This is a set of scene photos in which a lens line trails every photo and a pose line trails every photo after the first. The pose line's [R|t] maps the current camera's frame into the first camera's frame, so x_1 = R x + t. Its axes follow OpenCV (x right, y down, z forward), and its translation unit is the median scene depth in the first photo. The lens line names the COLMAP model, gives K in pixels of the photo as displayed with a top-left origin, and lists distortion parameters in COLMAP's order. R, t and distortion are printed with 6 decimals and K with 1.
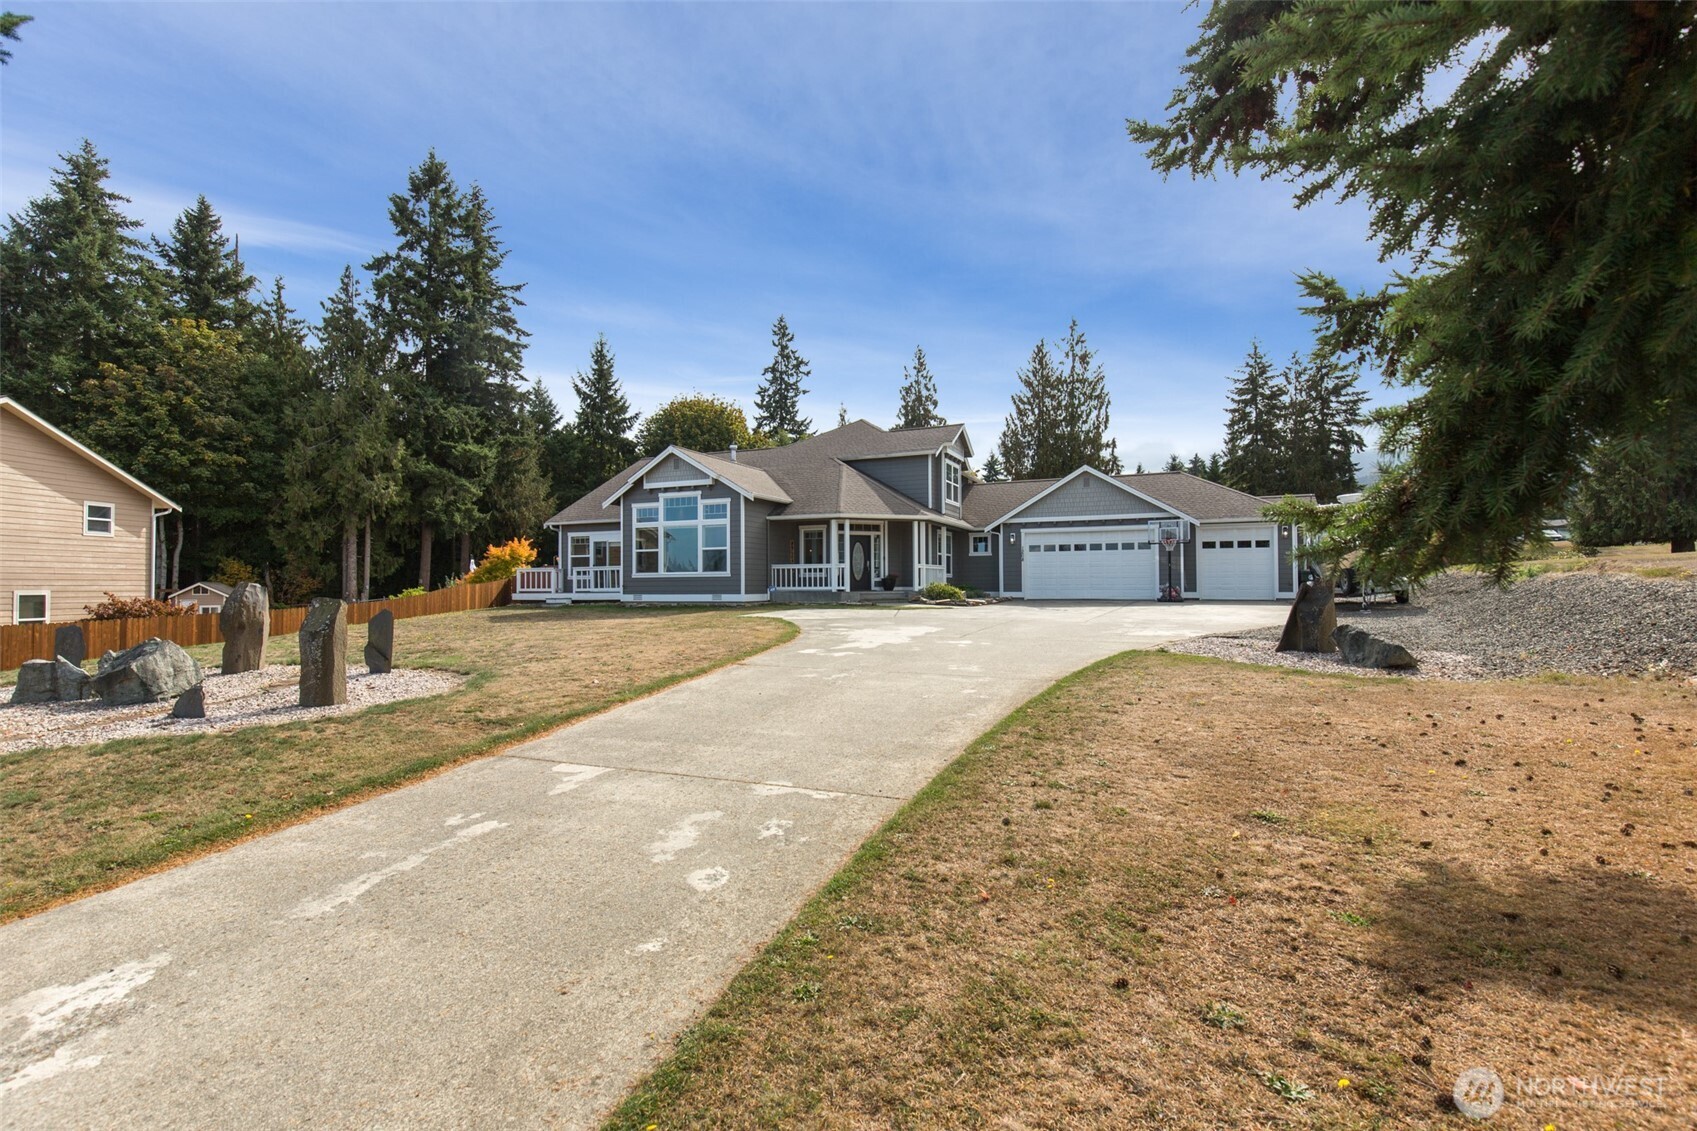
lens RADIAL K [[755.7, 0, 849.0], [0, 755.7, 556.6], [0, 0, 1]] dist [0.026136, -0.000339]
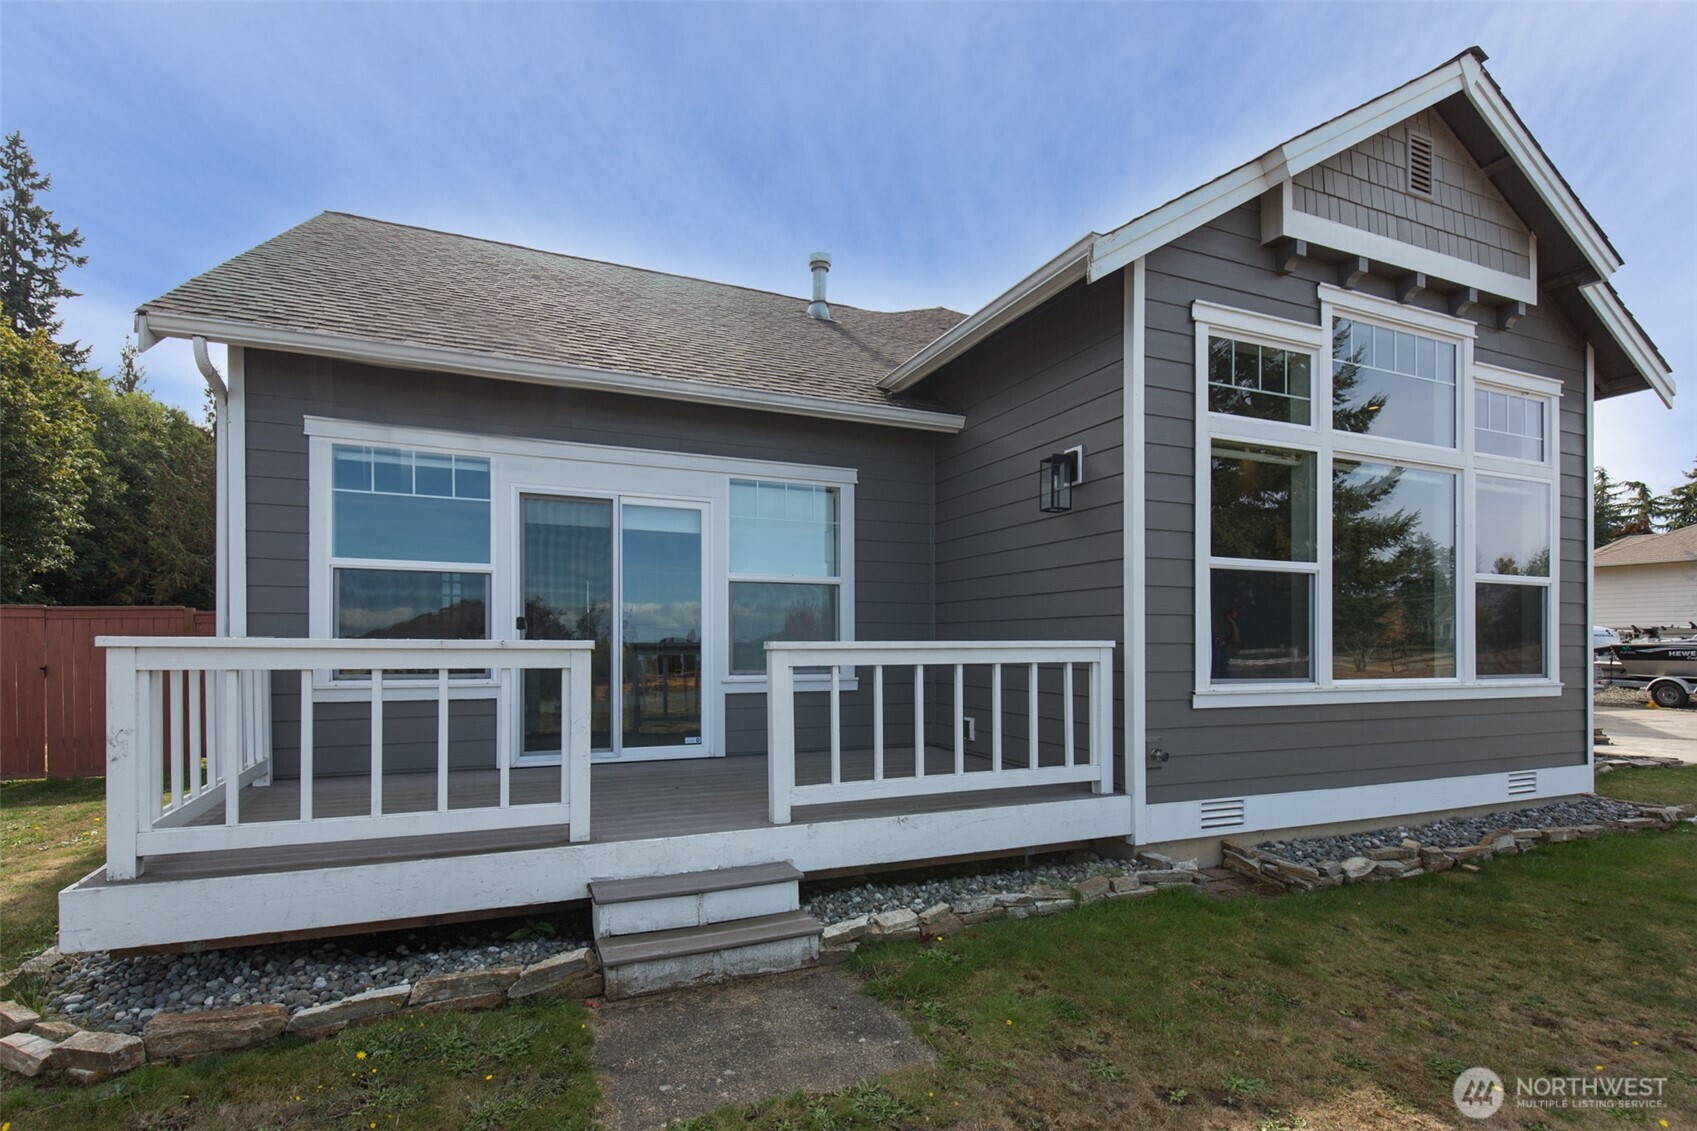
lens RADIAL K [[830.4, 0, 850.0], [0, 830.4, 642.7], [0, 0, 1]] dist [-0.000302, -0.000276]
pose [[0.701904, 0.007642, 0.712230, -0.959233], [-0.034208, 0.999150, 0.022991, 0.019983], [-0.711450, -0.040501, 0.701569, 1.812761]]
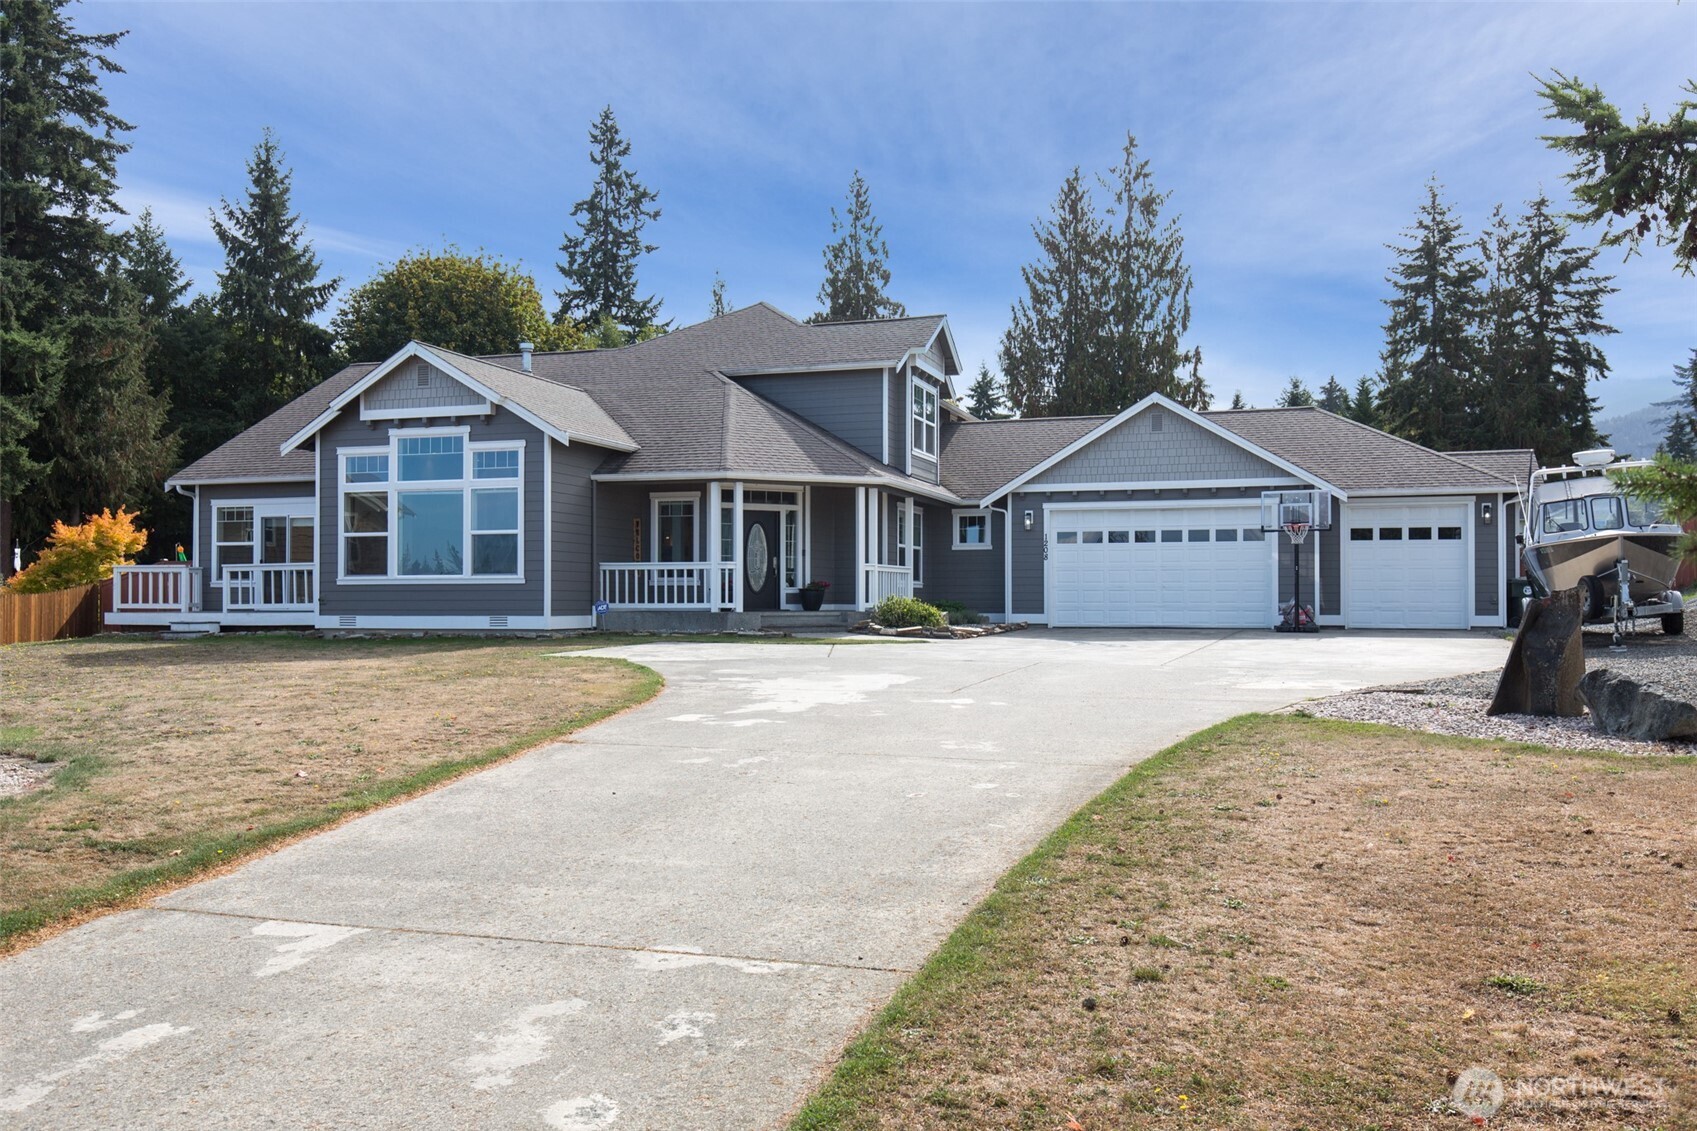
lens RADIAL K [[1358.3, 0, 848.5], [0, 1358.3, 565.5], [0, 0, 1]] dist [0.042025, -0.068866]
pose [[0.995906, 0.007312, 0.090094, -0.020925], [-0.008348, 0.999903, 0.011129, 0.000533], [-0.090004, -0.011835, 0.995871, -0.006596]]
